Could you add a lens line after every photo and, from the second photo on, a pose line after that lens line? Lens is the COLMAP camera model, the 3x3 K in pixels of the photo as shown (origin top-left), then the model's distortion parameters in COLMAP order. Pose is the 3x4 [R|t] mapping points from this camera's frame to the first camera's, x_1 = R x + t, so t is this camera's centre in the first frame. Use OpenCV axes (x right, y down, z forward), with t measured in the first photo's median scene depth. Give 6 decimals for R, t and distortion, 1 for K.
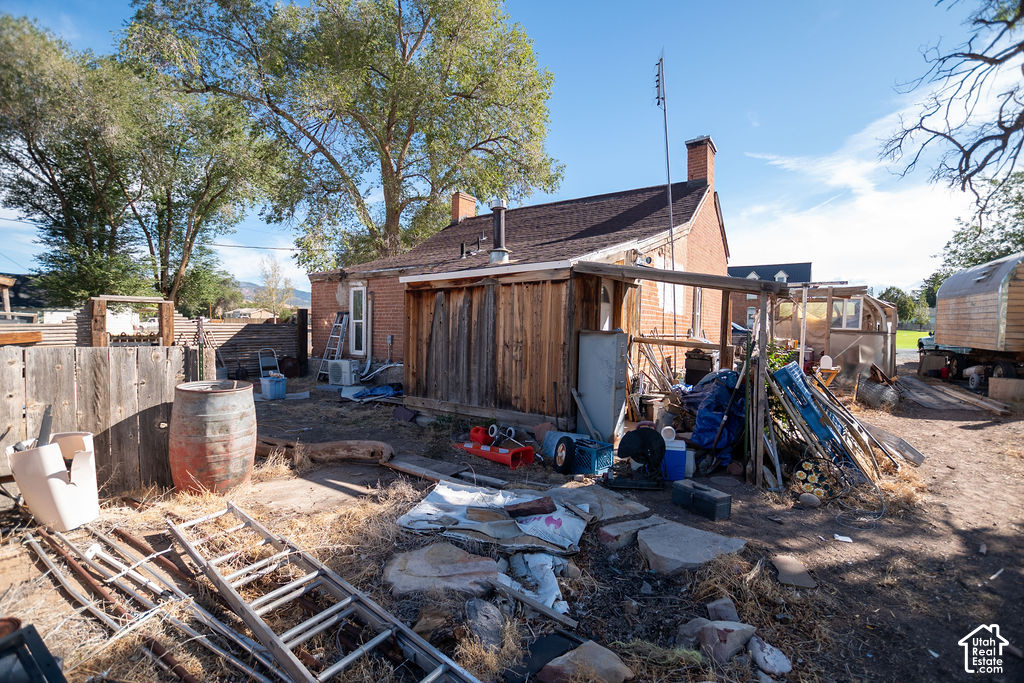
lens RADIAL K [[449.4, 0, 519.3], [0, 449.4, 348.5], [0, 0, 1]] dist [-0.023820, 0.001360]
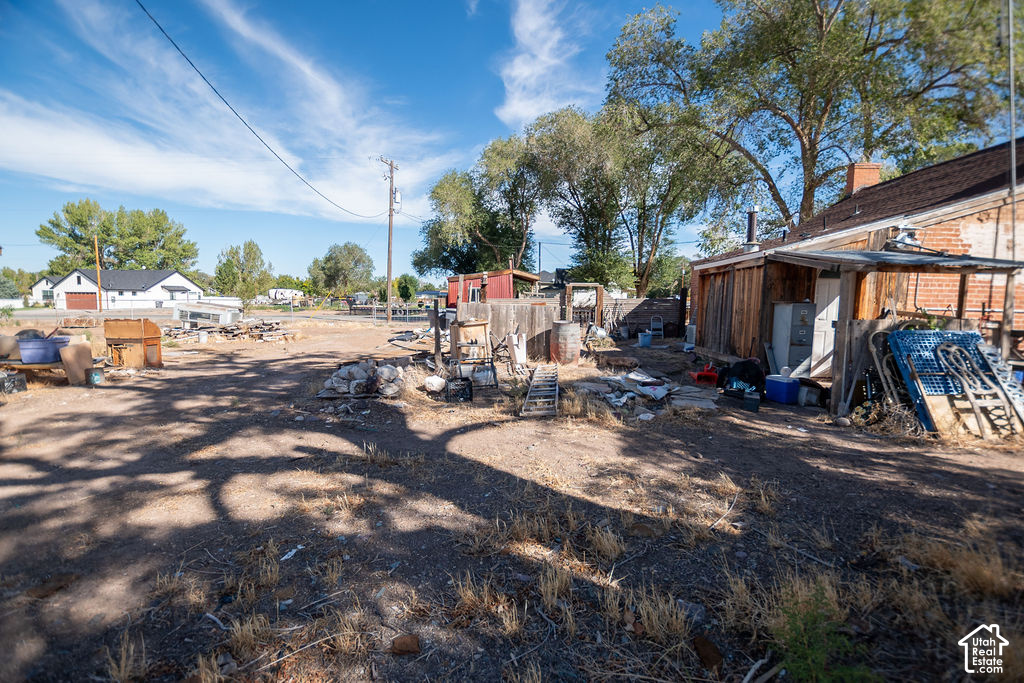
lens RADIAL K [[449.4, 0, 519.1], [0, 449.4, 337.7], [0, 0, 1]] dist [-0.025297, 0.001155]
pose [[0.571646, 0.064586, -0.817955, 0.169191], [-0.043909, 0.997877, 0.048105, 0.008485], [0.819325, 0.008416, 0.573268, -0.088935]]
